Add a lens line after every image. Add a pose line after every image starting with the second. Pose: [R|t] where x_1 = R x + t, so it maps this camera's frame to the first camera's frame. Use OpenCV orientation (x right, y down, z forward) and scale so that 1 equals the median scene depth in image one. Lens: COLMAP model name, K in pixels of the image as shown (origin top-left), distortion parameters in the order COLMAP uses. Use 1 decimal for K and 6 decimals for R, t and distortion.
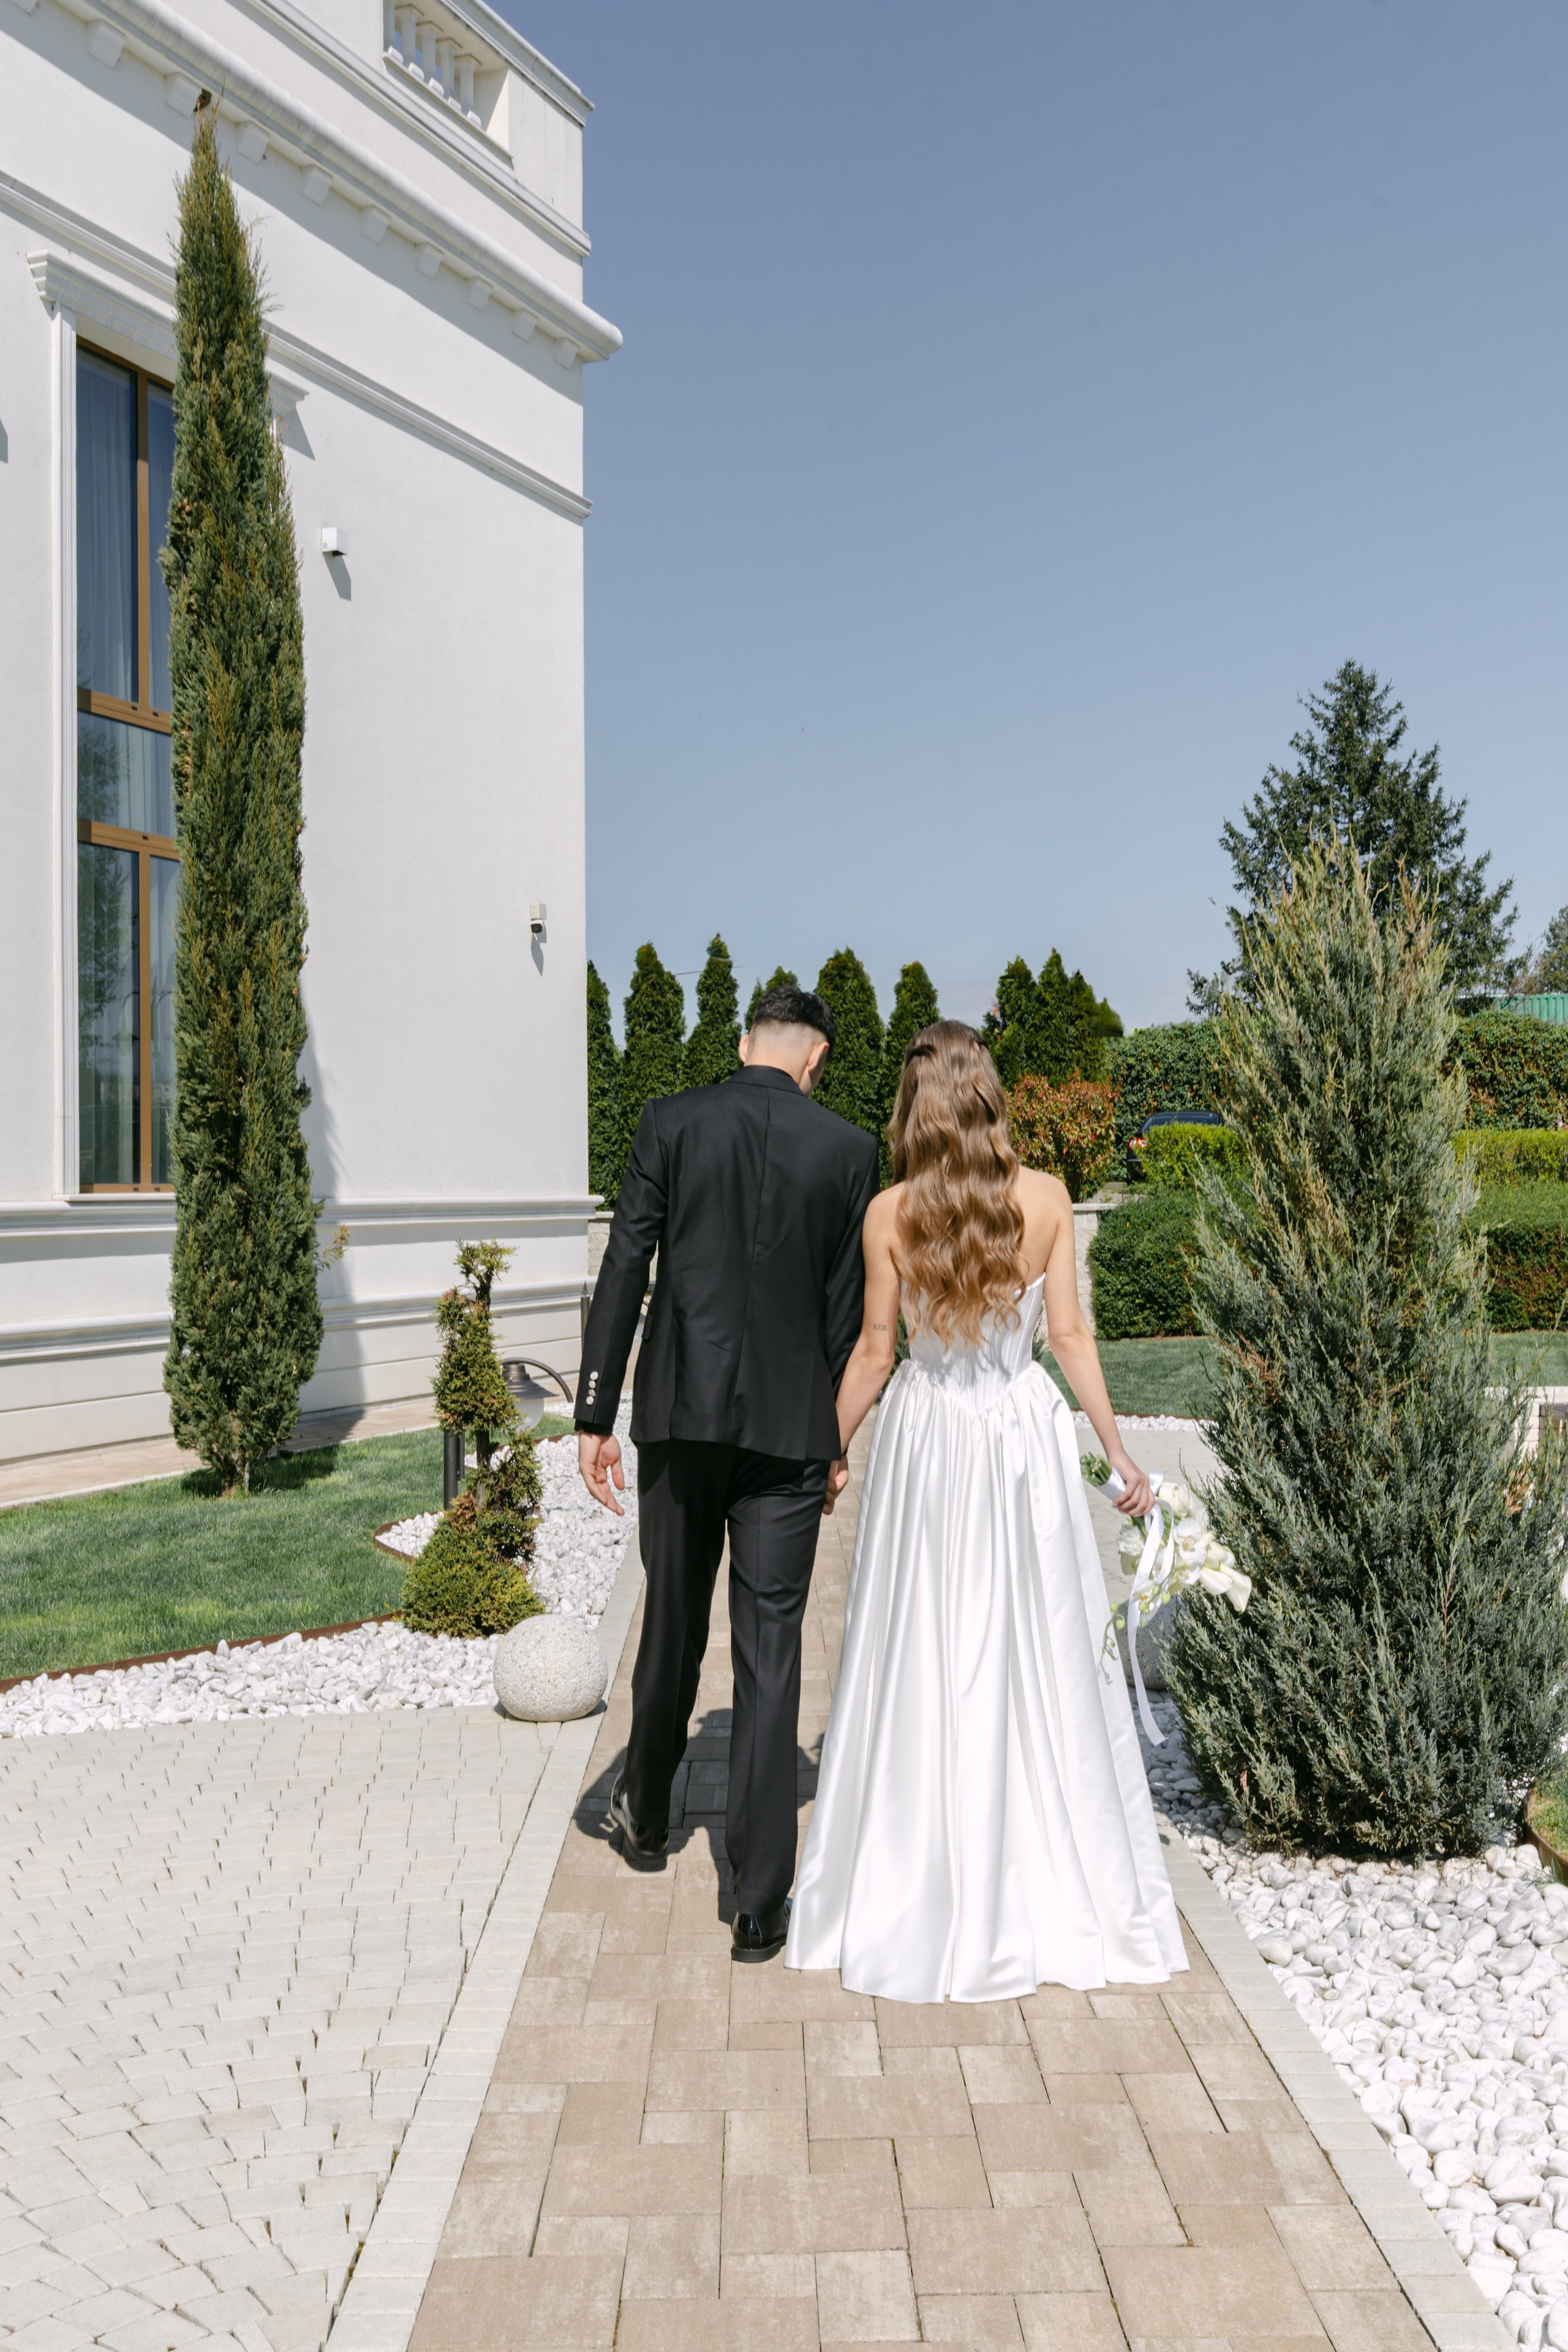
lens RADIAL K [[2368.9, 0, 863.8], [0, 2368.9, 1185.4], [0, 0, 1]] dist [-0.010239, 0.017882]
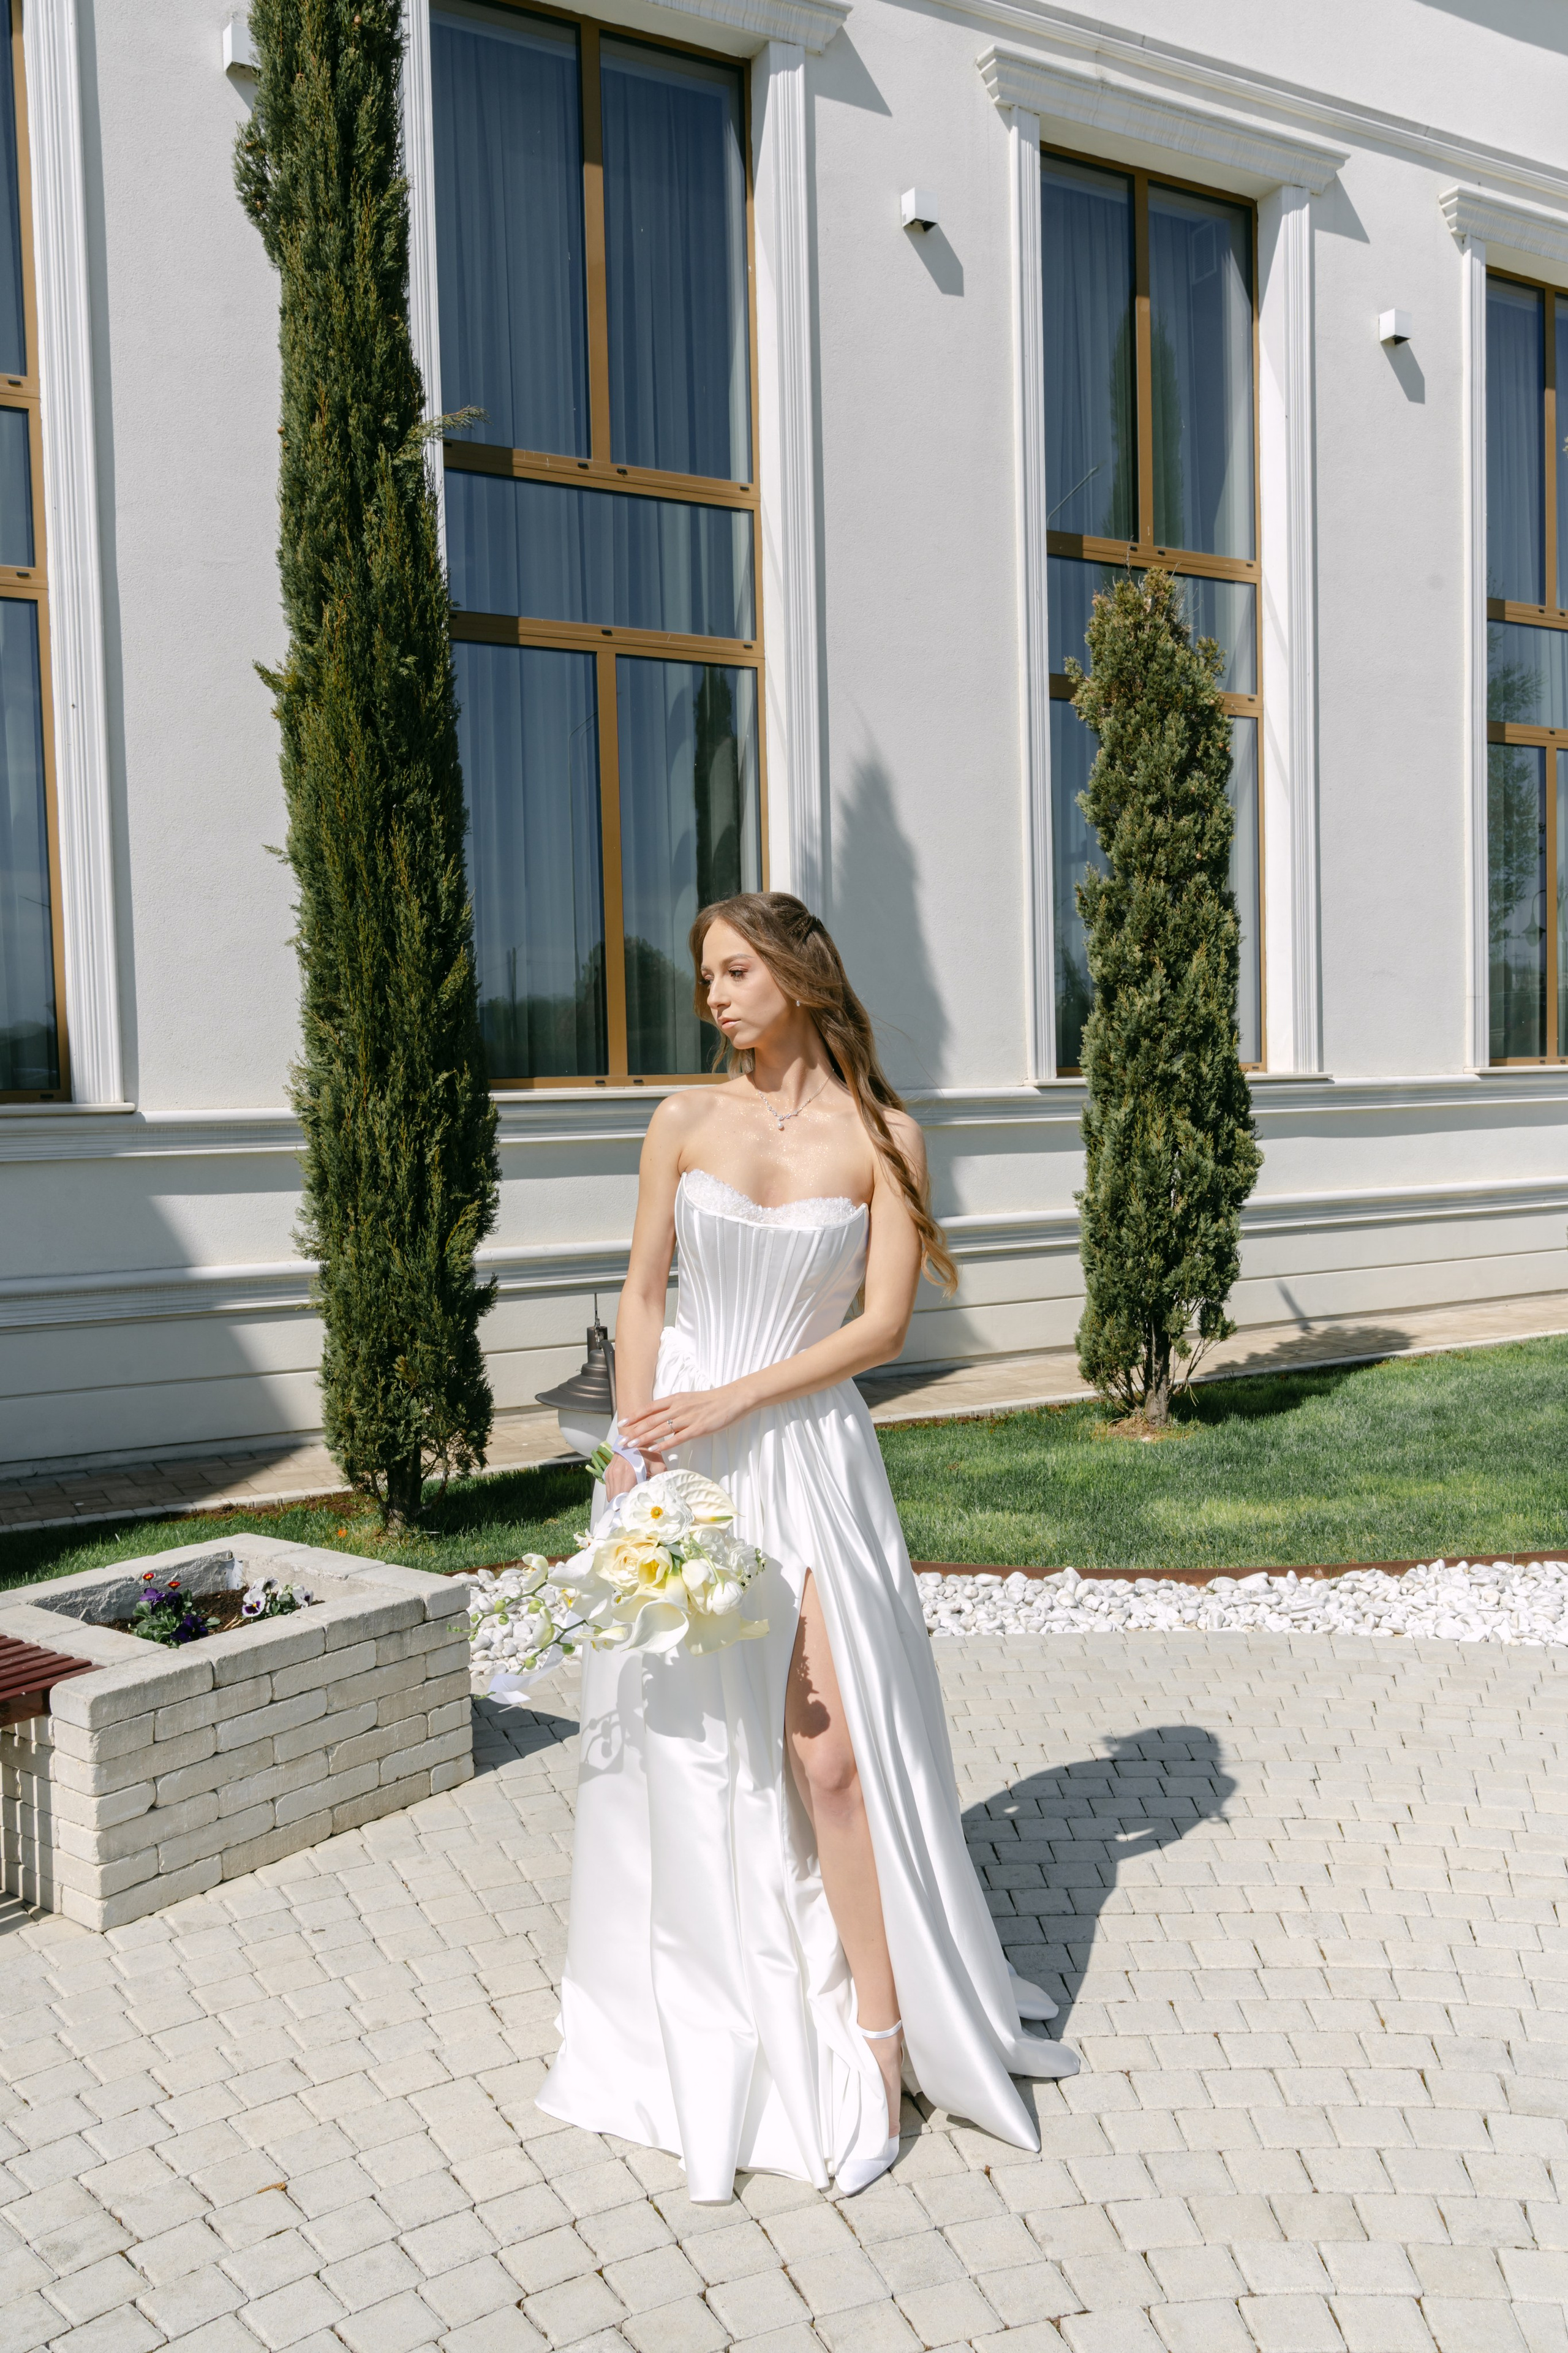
lens RADIAL K [[1846.5, 0, 779.0], [0, 1846.5, 1185.1], [0, 0, 1]] dist [-0.021410, 0.016097]
pose [[0.769830, 0.022651, -0.637847, -0.045484], [0.020891, 0.997940, 0.060652, -0.000524], [0.637907, -0.060016, 0.767771, 0.152264]]
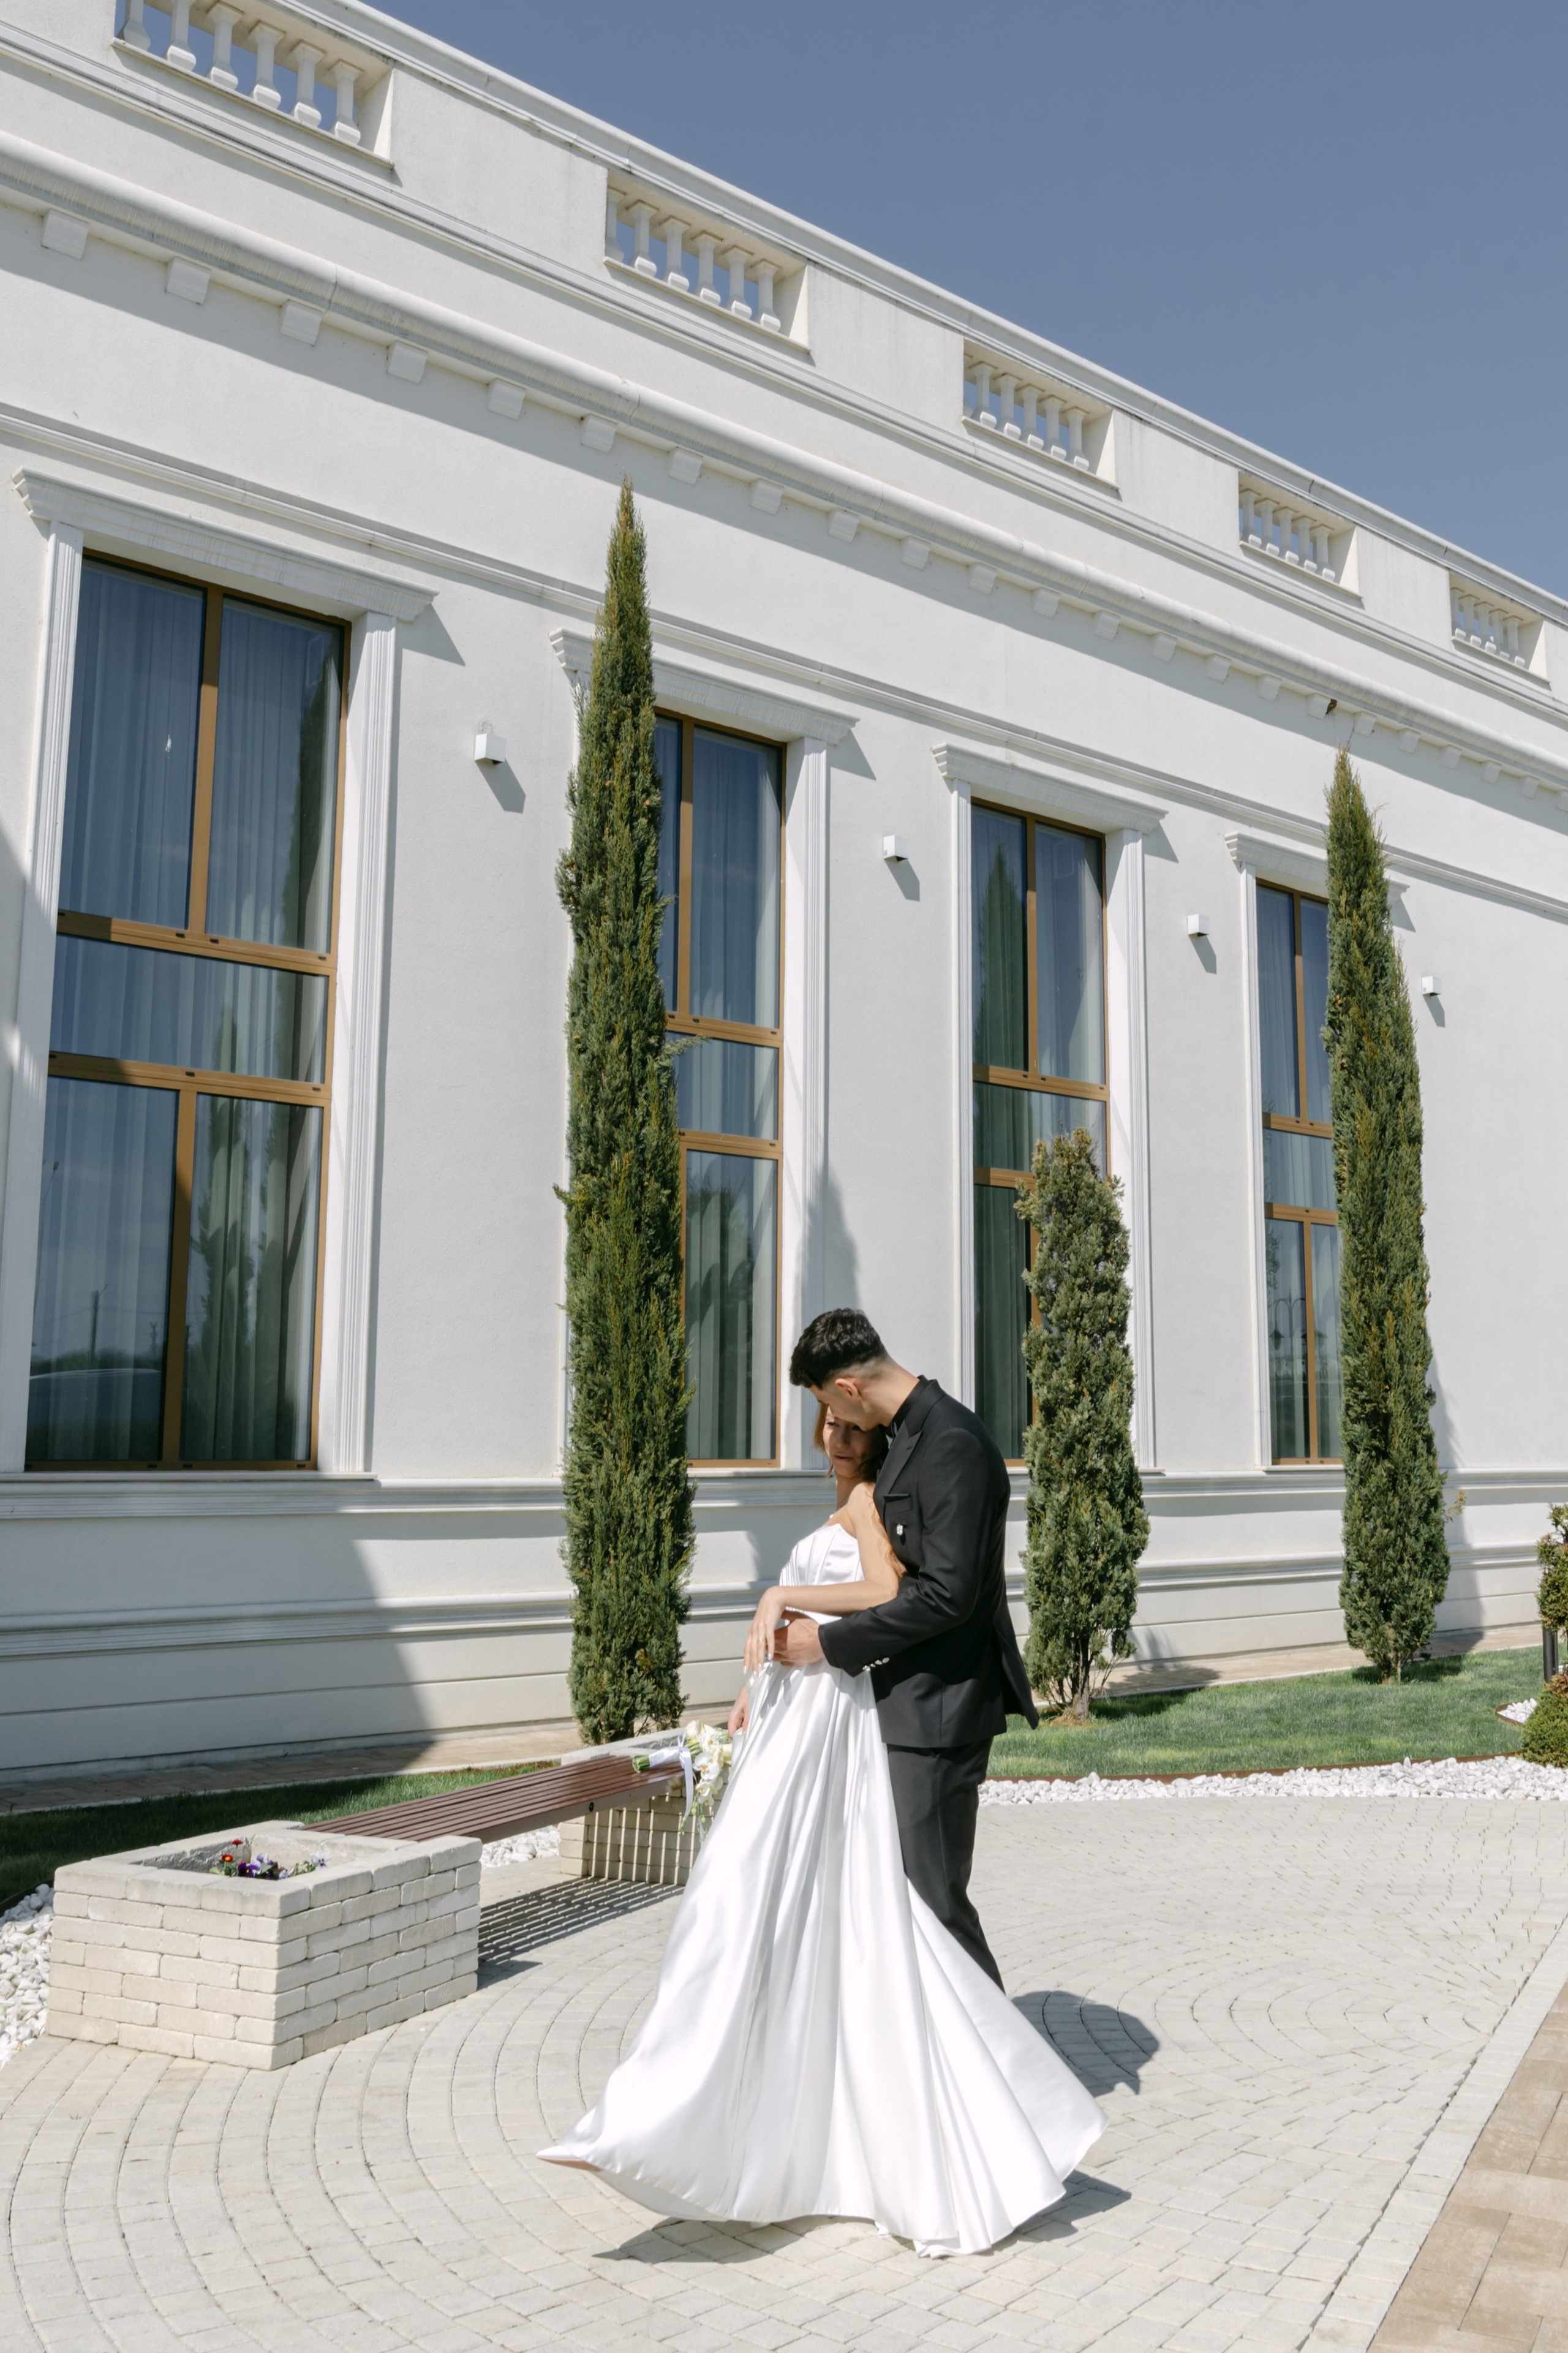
lens RADIAL K [[2154.9, 0, 899.4], [0, 2154.9, 1108.3], [0, 0, 1]] dist [-0.032069, 0.030597]
pose [[0.898598, -0.065598, -0.433842, 0.048788], [-0.002959, 0.987833, -0.155491, -0.007909], [0.438763, 0.141008, 0.887470, -0.314540]]
